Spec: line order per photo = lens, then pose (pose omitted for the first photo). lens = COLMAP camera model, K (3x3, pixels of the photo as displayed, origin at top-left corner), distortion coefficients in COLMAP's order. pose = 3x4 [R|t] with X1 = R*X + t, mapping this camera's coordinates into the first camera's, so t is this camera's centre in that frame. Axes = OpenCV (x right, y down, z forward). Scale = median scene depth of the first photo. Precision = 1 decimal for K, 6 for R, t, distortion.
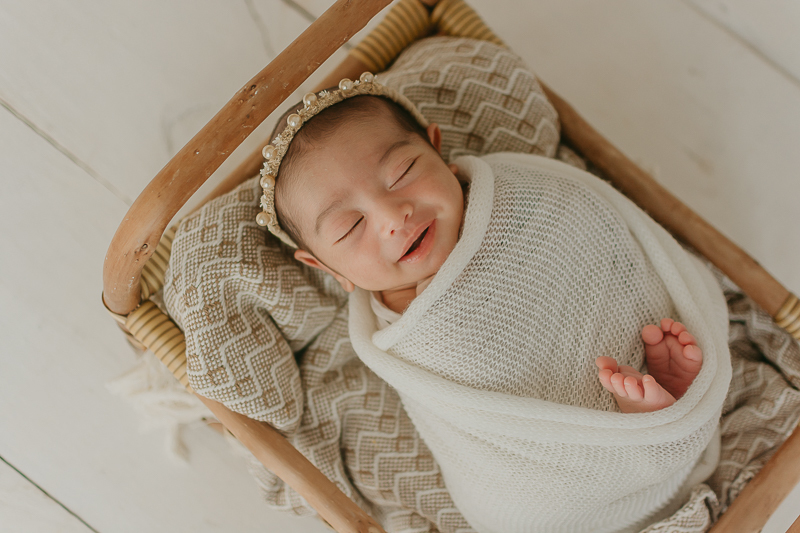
lens RADIAL K [[1143.7, 0, 400.0], [0, 1143.7, 266.5], [0, 0, 1]] dist [-0.030718, 0.020095]
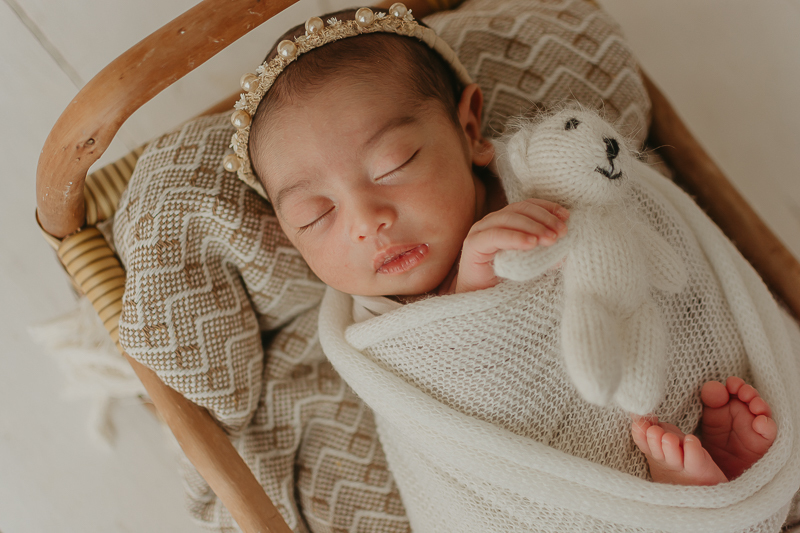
lens RADIAL K [[1143.7, 0, 400.0], [0, 1143.7, 266.5], [0, 0, 1]] dist [-0.030718, 0.020095]
pose [[0.979258, 0.201450, -0.021700, 0.008089], [-0.202291, 0.978124, -0.048501, 0.051733], [0.011454, 0.051884, 0.998587, 0.219760]]
